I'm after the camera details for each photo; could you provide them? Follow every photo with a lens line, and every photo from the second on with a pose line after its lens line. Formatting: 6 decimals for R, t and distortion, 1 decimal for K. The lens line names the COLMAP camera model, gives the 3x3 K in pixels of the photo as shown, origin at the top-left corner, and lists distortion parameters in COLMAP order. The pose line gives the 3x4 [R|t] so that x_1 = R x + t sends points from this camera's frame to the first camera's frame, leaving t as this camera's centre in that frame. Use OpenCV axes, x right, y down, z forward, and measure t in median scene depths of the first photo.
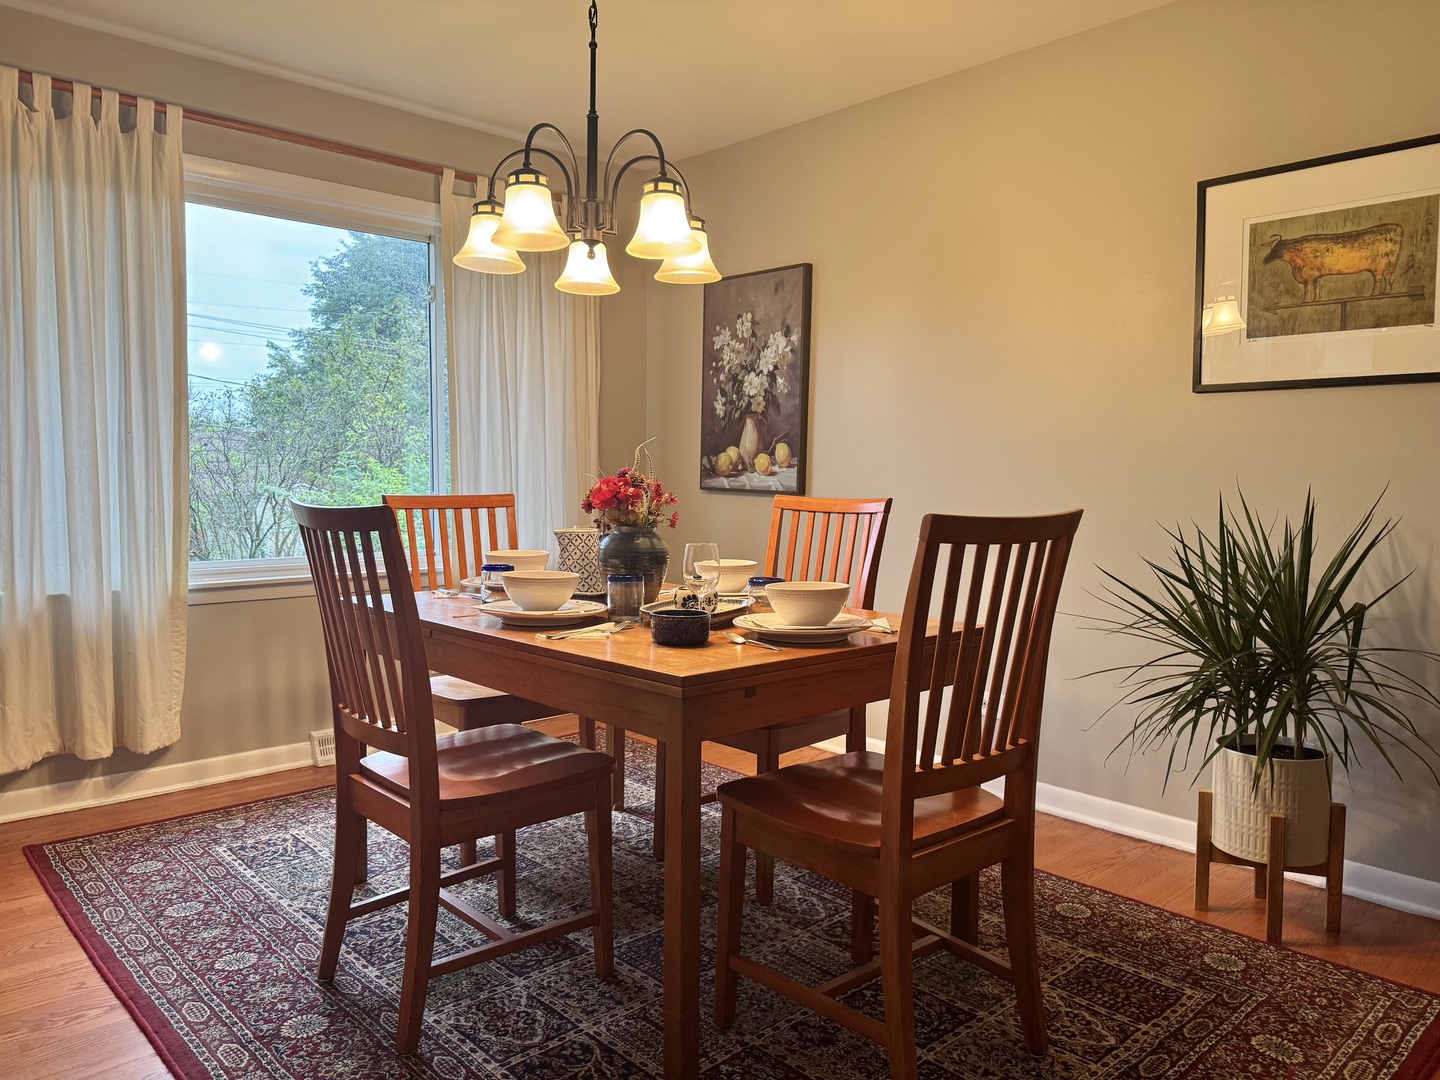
lens RADIAL K [[1010.0, 0, 720.0], [0, 1010.0, 540.0], [0, 0, 1]] dist [0.150347, -0.221594]
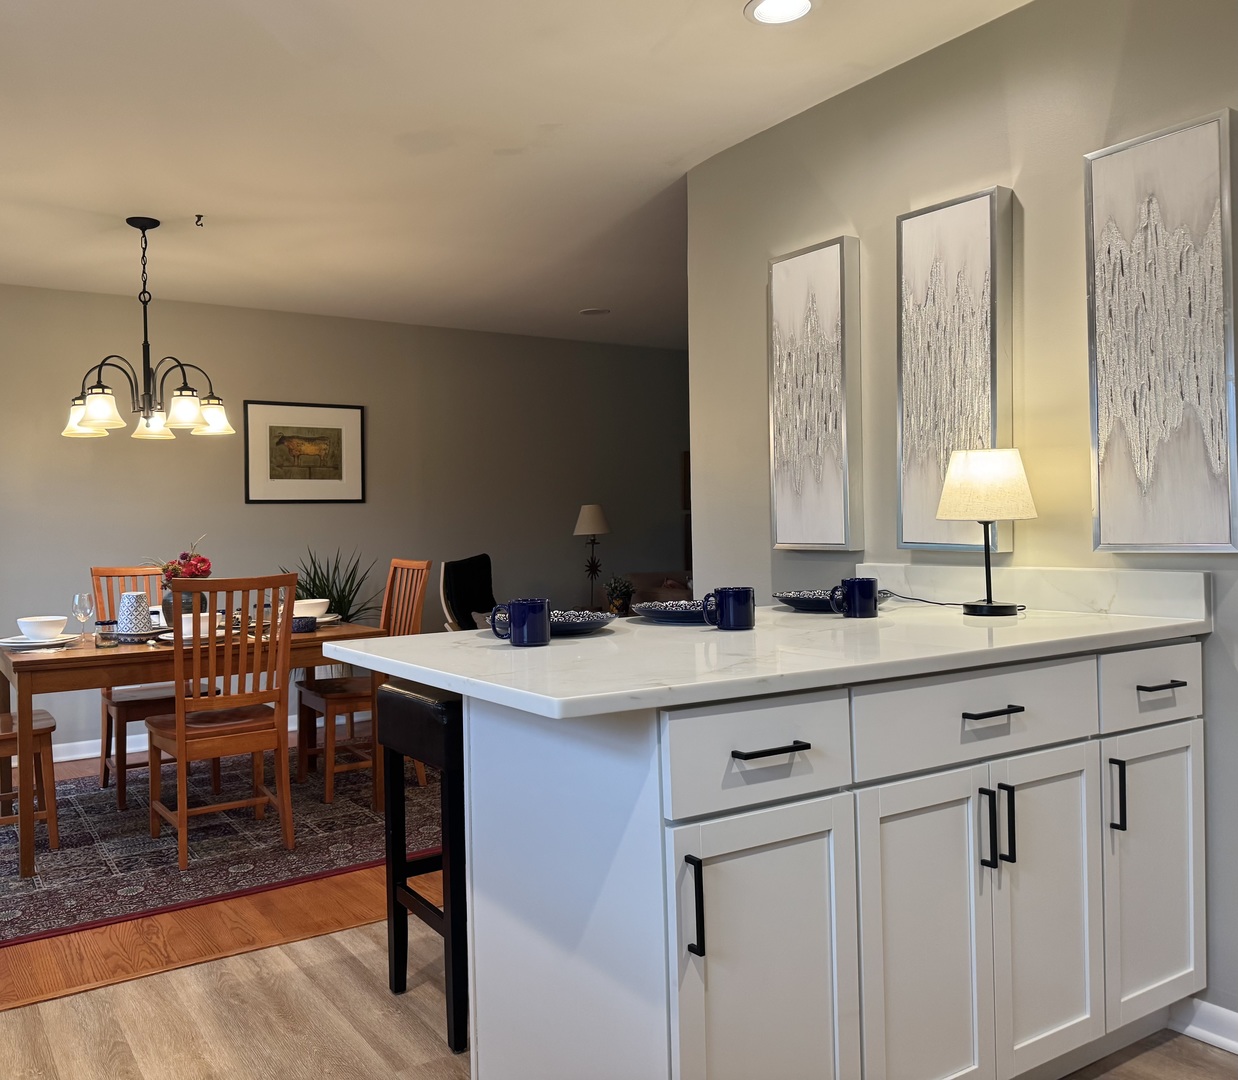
lens RADIAL K [[1027.7, 0, 542.6], [0, 1027.7, 526.5], [0, 0, 1]] dist [0.131754, -0.168849]
pose [[0.195663, -0.020742, 0.980452, -1.006414], [0.089471, 0.995984, 0.003215, -0.039265], [-0.976581, 0.087093, 0.196733, 0.038155]]
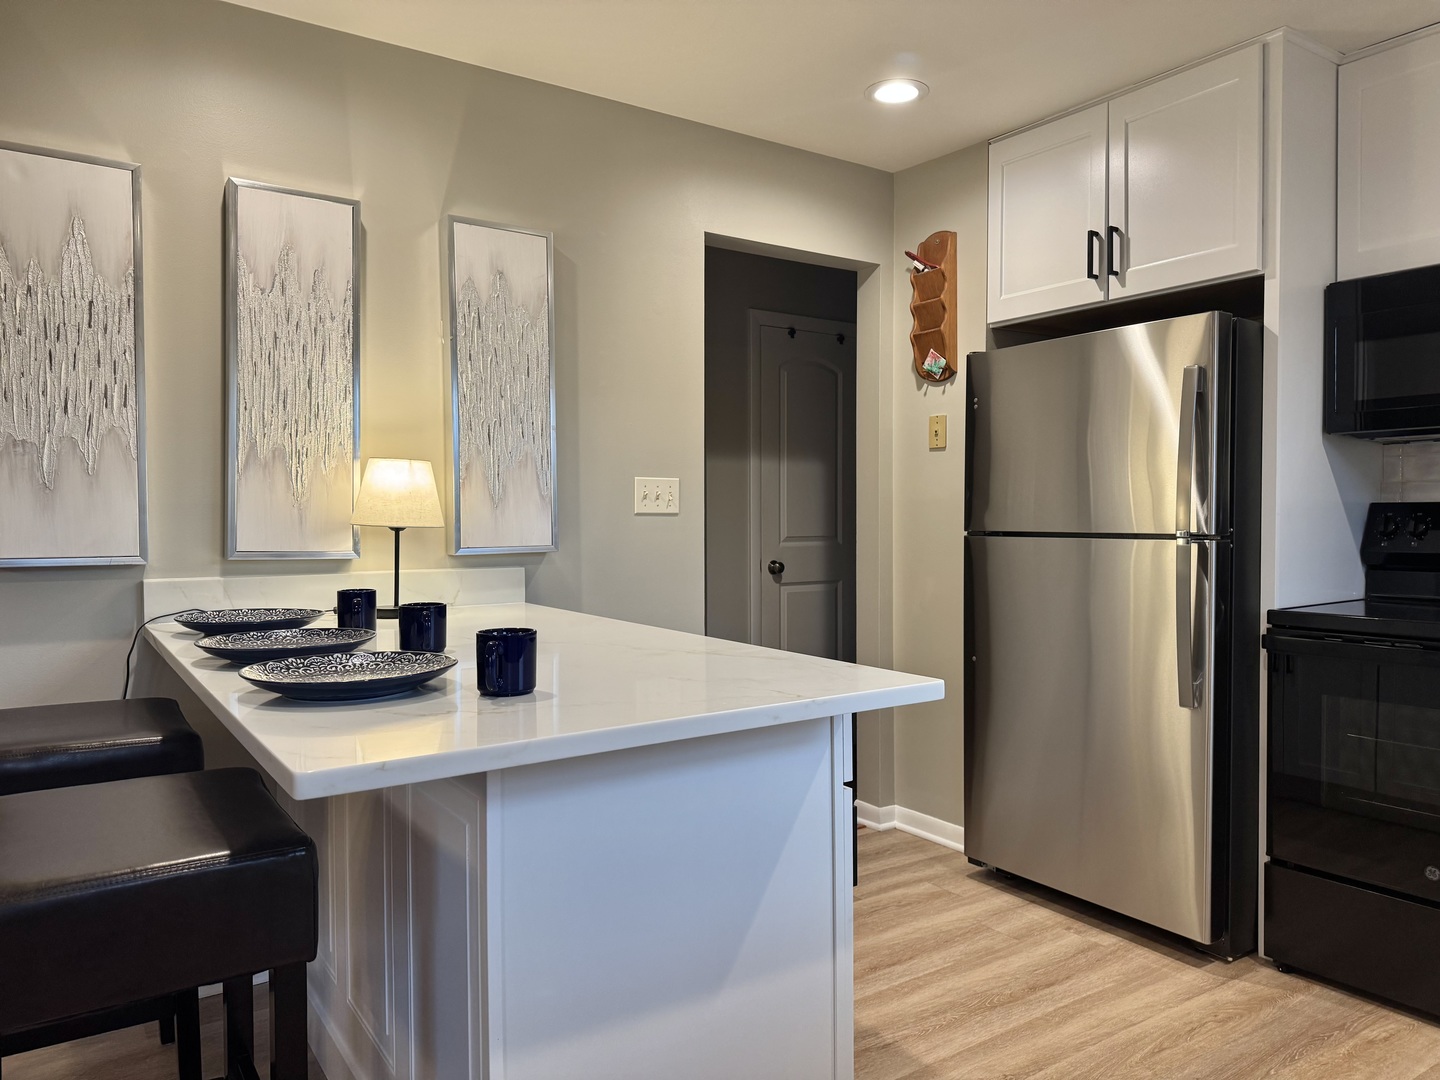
lens RADIAL K [[1010.0, 0, 720.0], [0, 1010.0, 540.0], [0, 0, 1]] dist [0.150347, -0.221594]
pose [[-0.987987, -0.016789, 0.153620, -0.636887], [-0.002469, 0.995669, 0.092932, -0.069617], [-0.154515, 0.091436, -0.983750, 0.506261]]
